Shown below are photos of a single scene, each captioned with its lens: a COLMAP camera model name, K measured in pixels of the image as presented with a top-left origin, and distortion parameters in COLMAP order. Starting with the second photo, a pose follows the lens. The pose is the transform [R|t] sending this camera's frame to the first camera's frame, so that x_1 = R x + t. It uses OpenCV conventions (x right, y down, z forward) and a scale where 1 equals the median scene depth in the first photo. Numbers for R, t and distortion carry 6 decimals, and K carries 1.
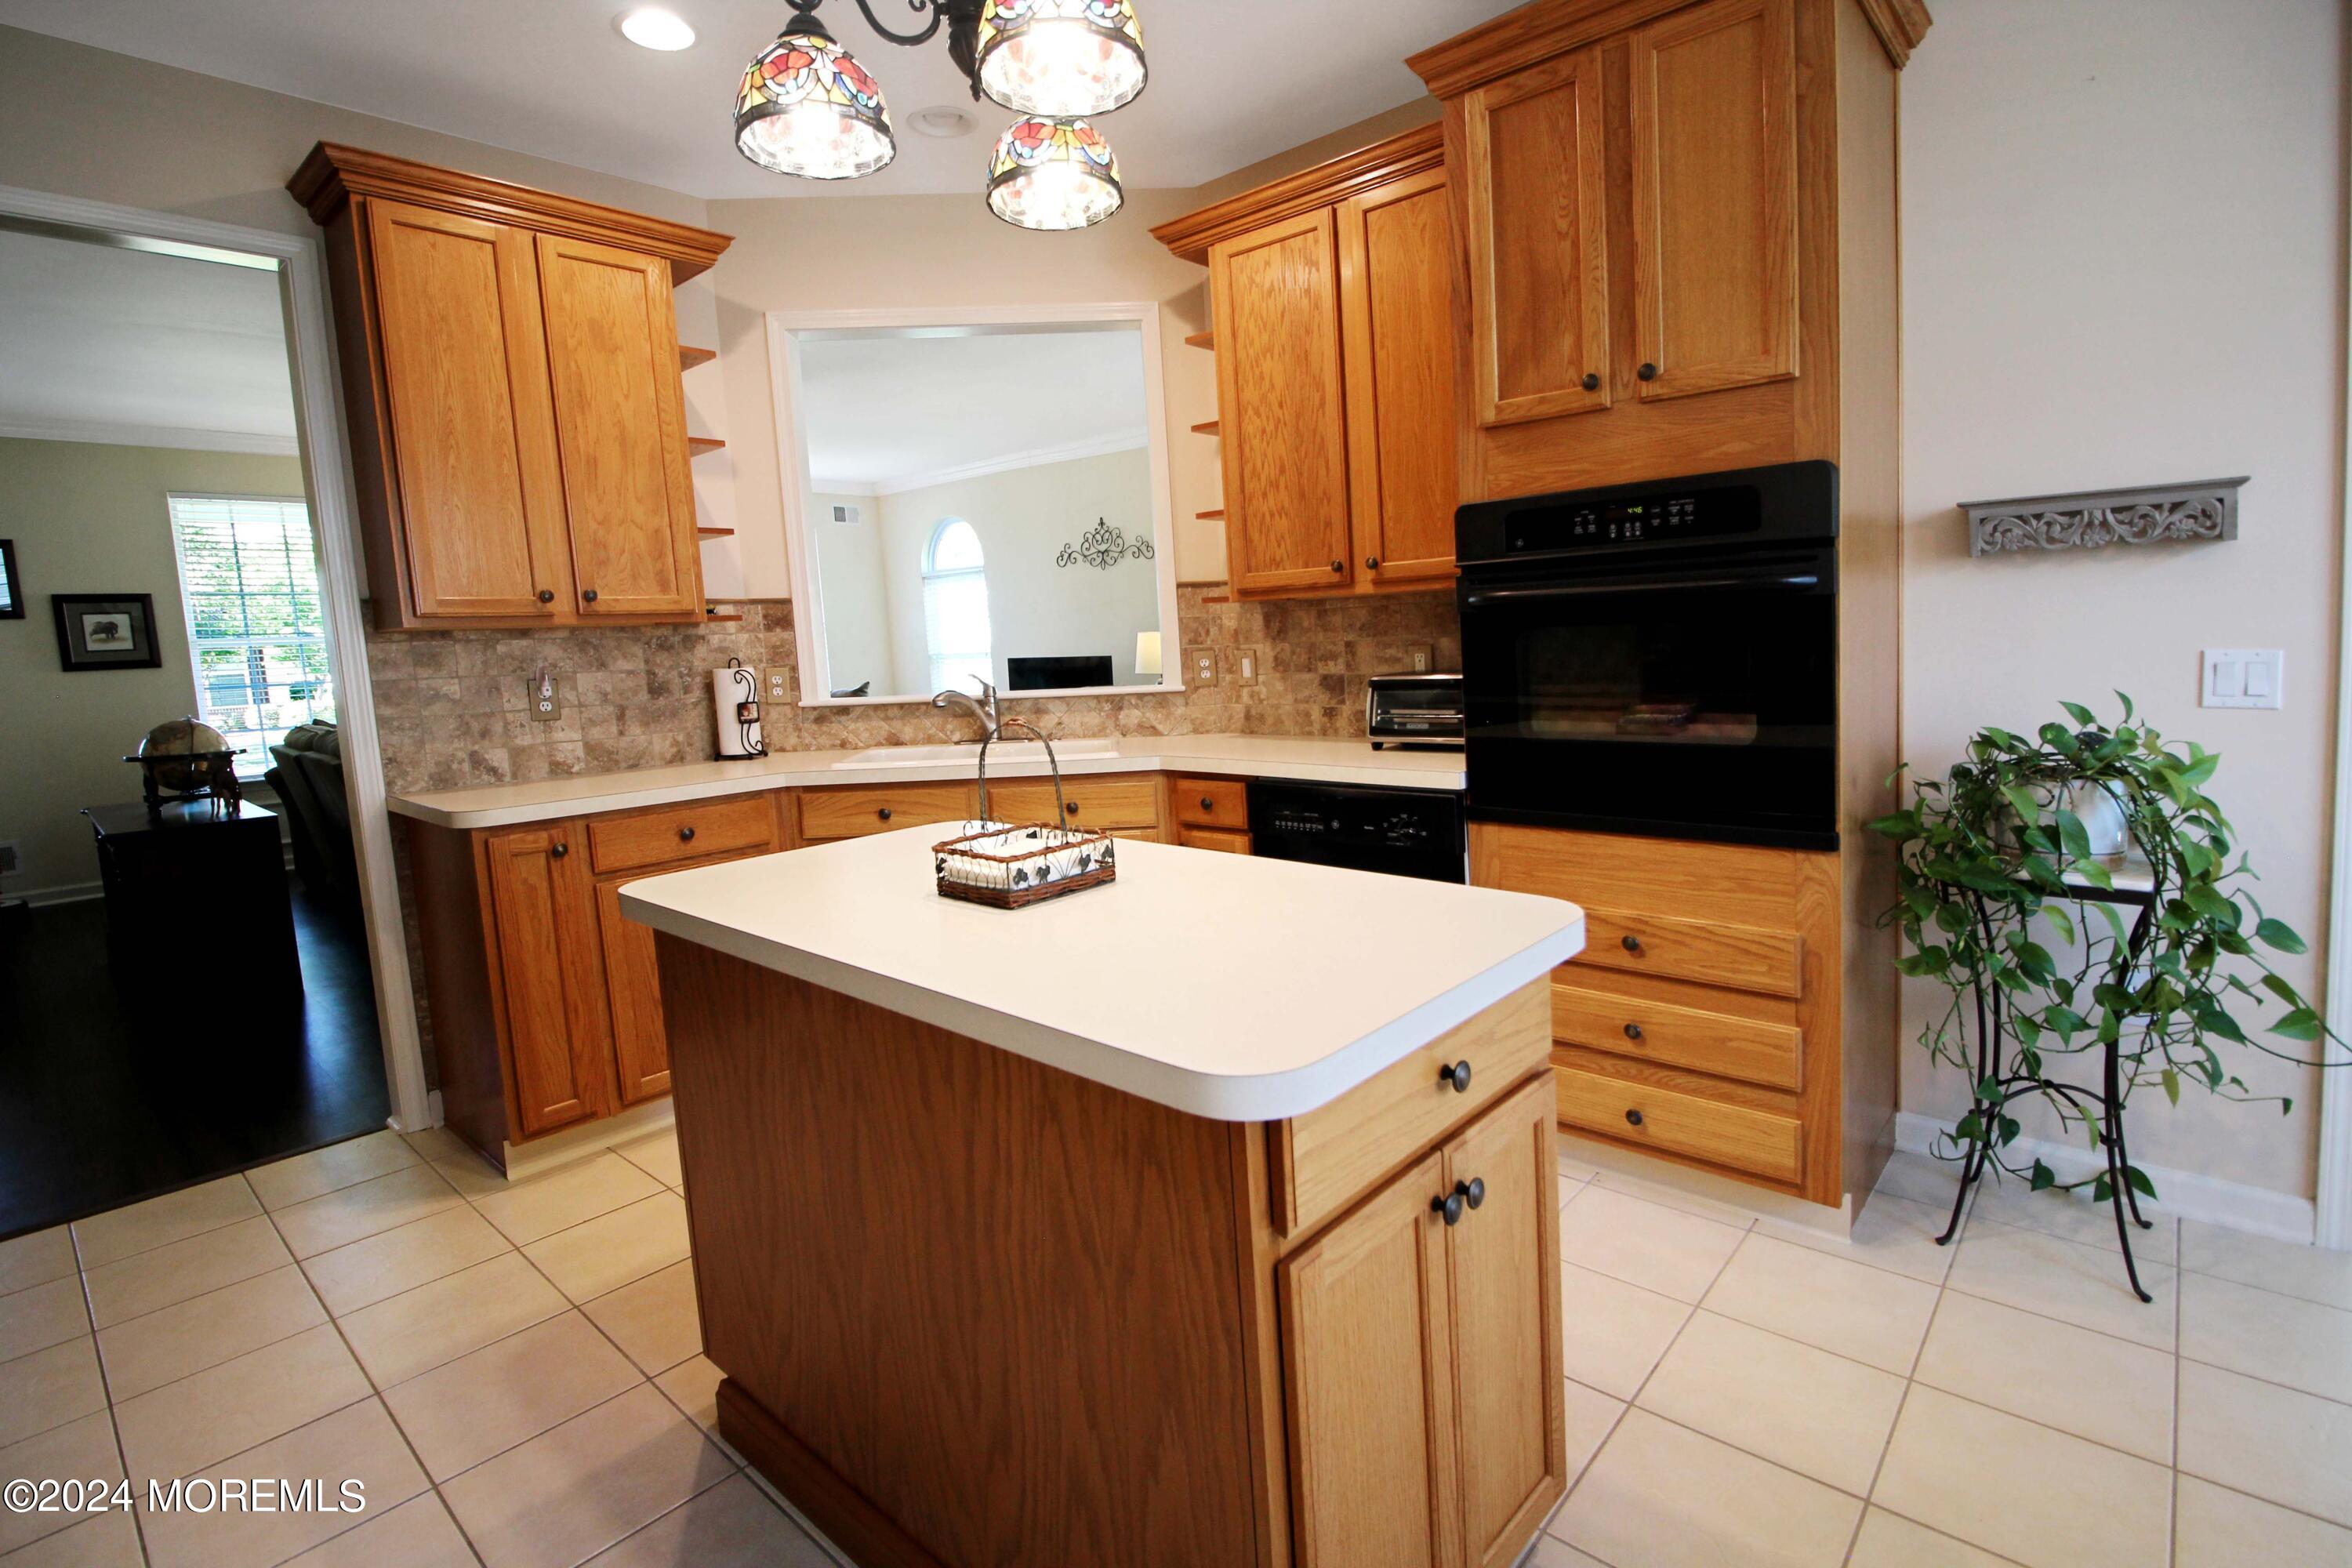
lens RADIAL K [[1099.8, 0, 1181.7], [0, 1099.8, 779.5], [0, 0, 1]] dist [0.001216, -0.015890]
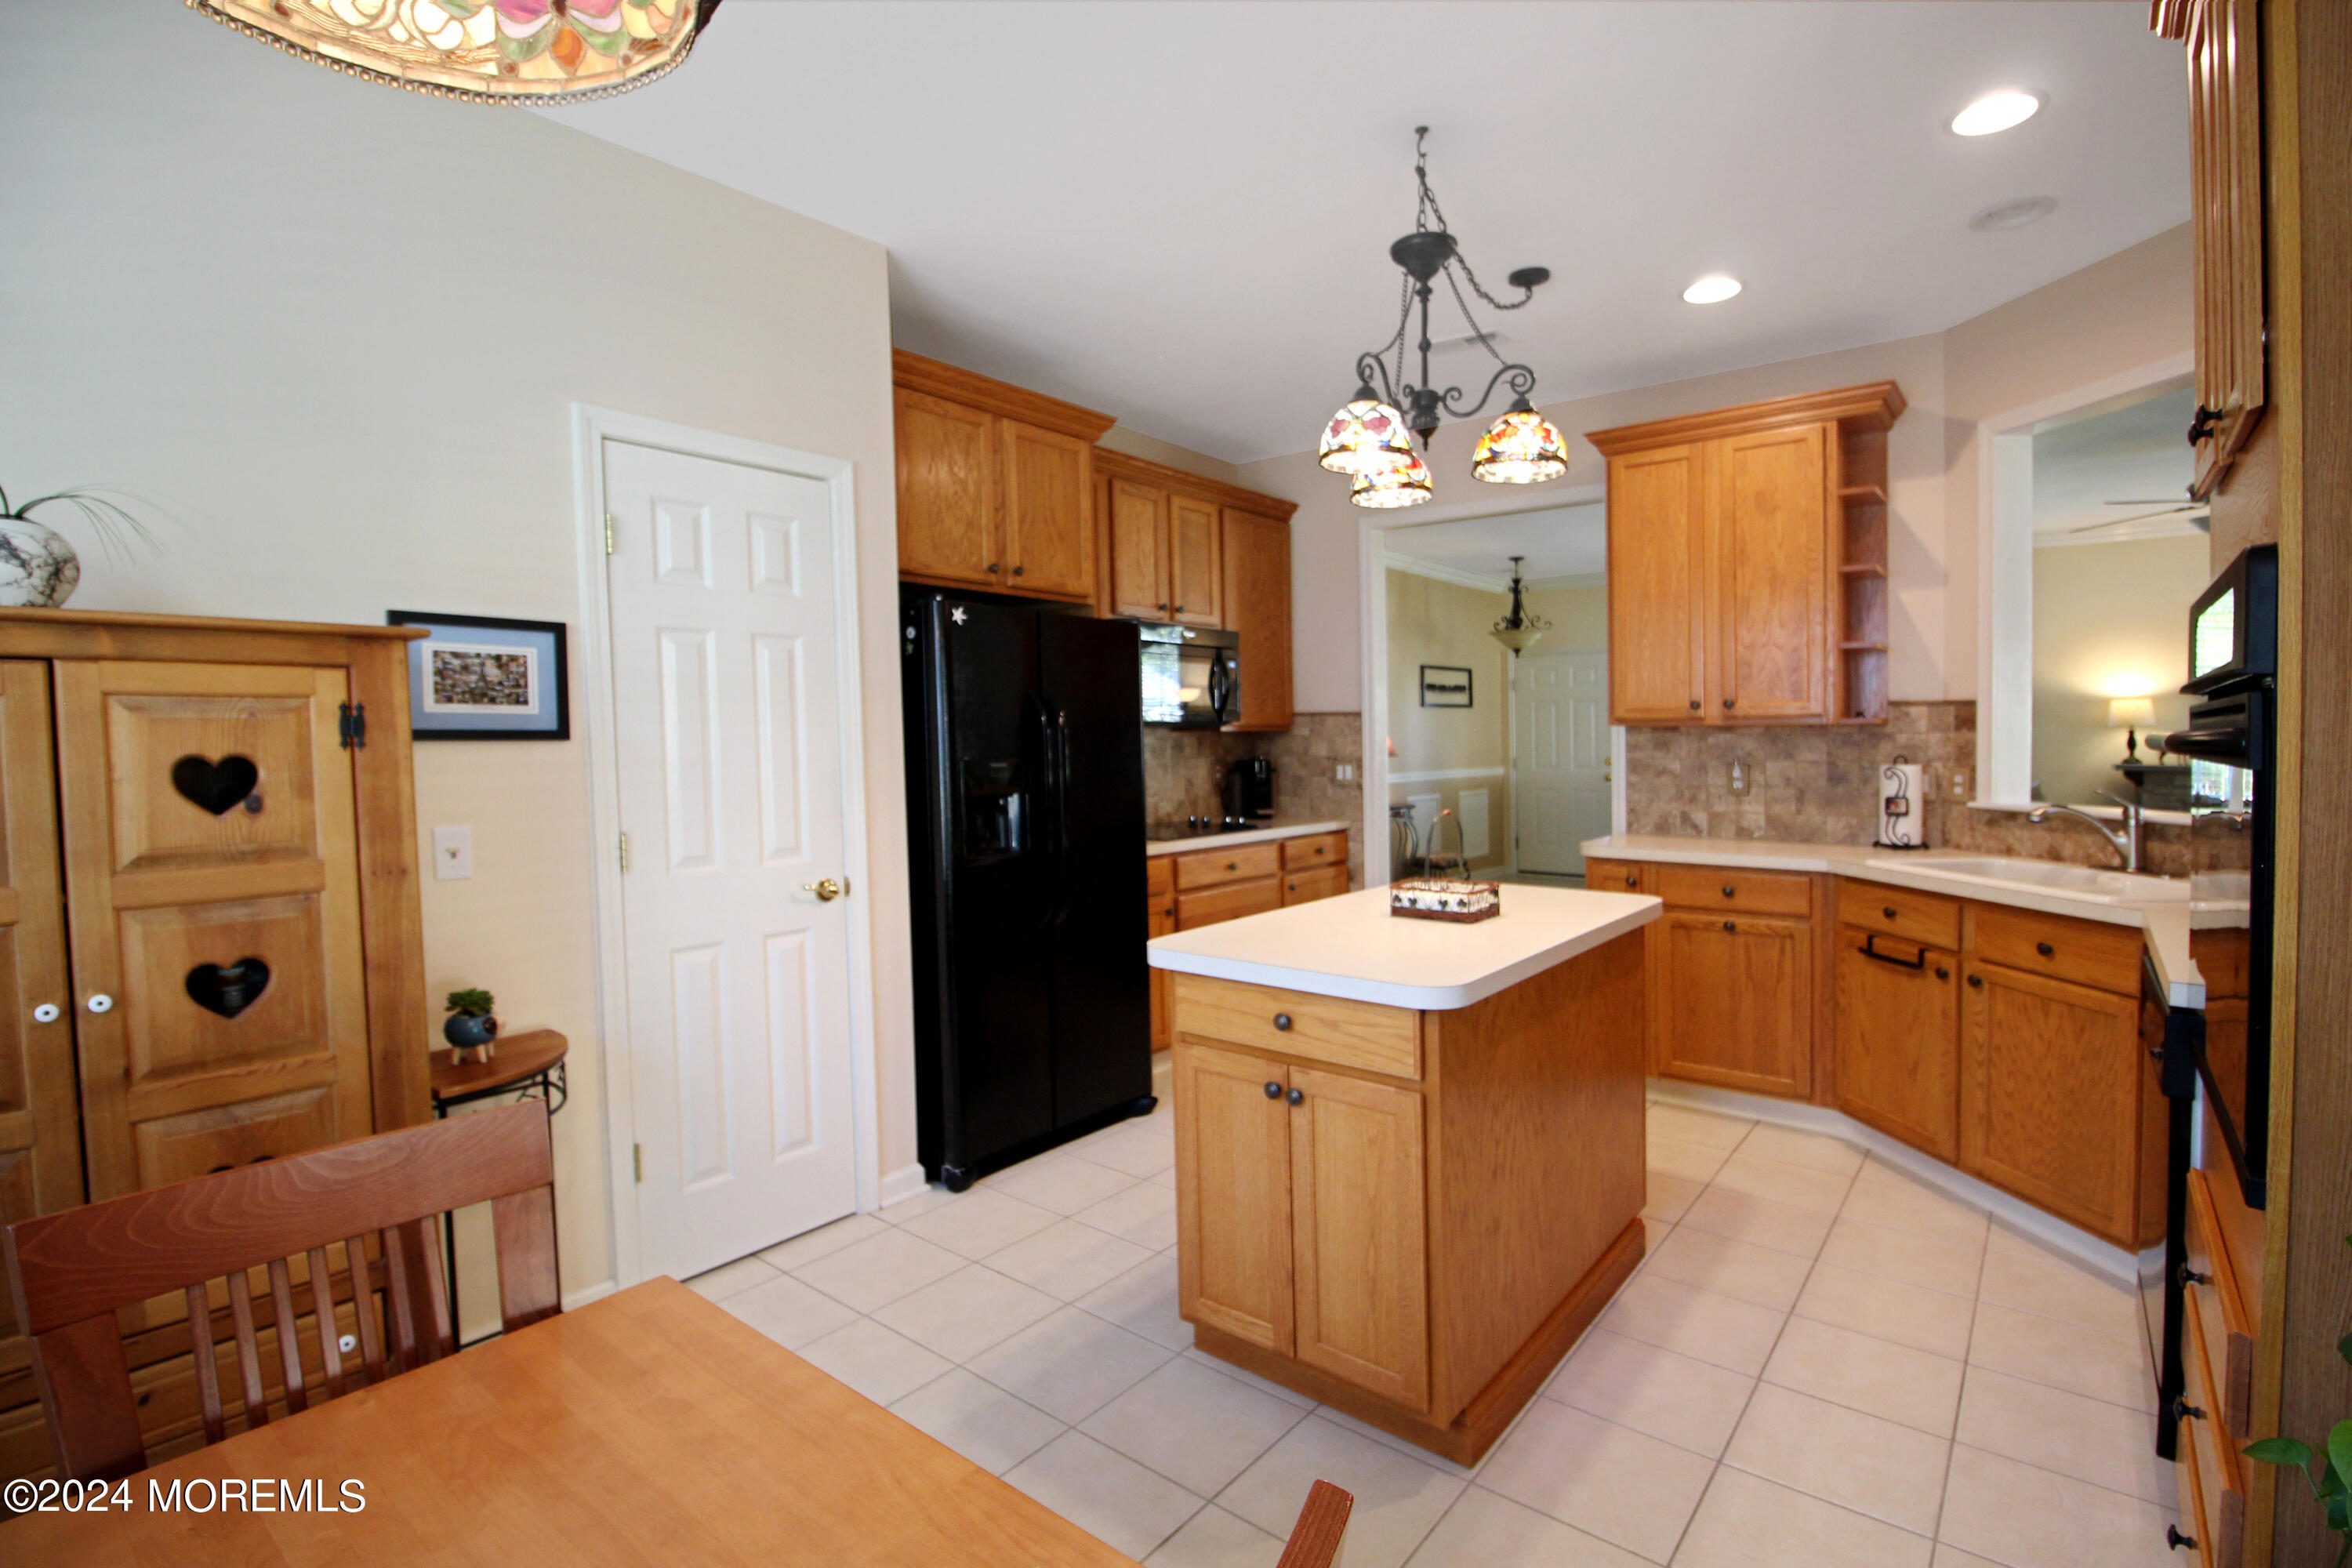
lens RADIAL K [[1097.2, 0, 1174.6], [0, 1097.2, 794.2], [0, 0, 1]] dist [0.003538, -0.015878]
pose [[0.044746, 0.091525, -0.994797, 0.681038], [-0.125821, 0.988381, 0.085276, -0.079677], [0.991043, 0.121350, 0.055742, 0.249816]]
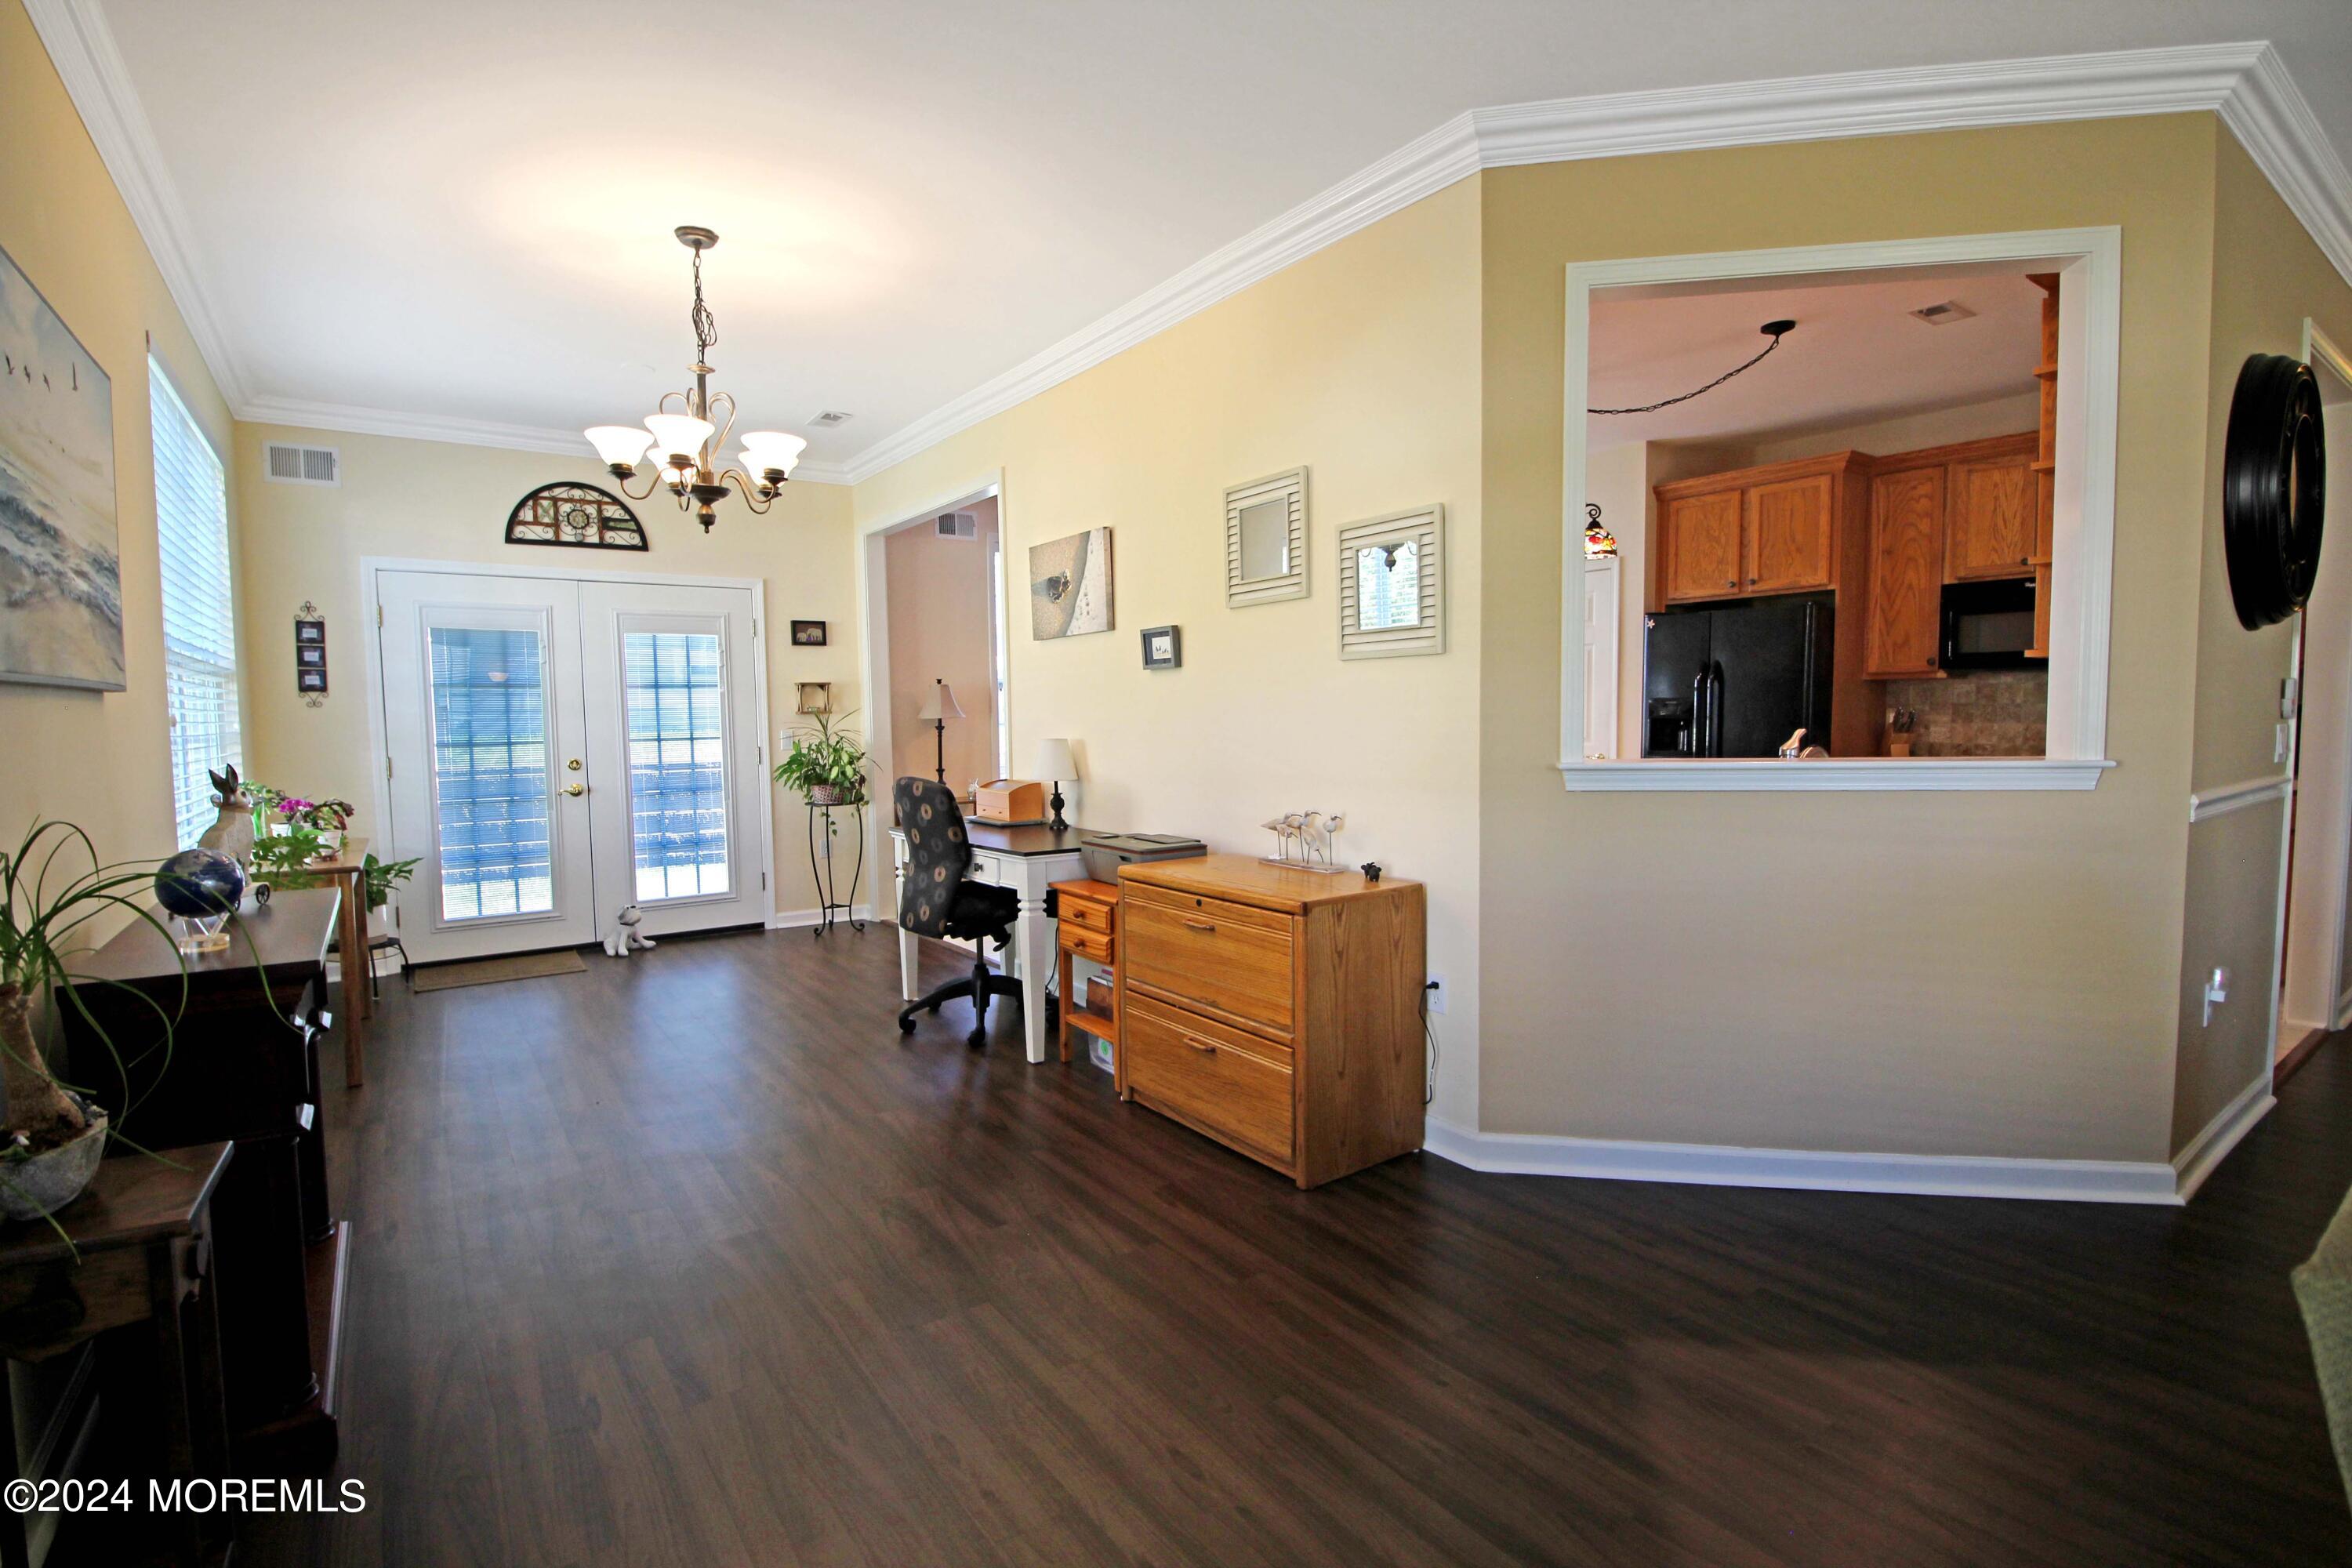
lens RADIAL K [[1120.0, 0, 1197.2], [0, 1120.0, 782.0], [0, 0, 1]] dist [0.013161, -0.016624]
pose [[-0.976863, 0.037091, 0.210626, 0.084431], [0.077027, 0.979771, 0.184707, -0.267945], [-0.199515, 0.196657, -0.959958, 2.045483]]
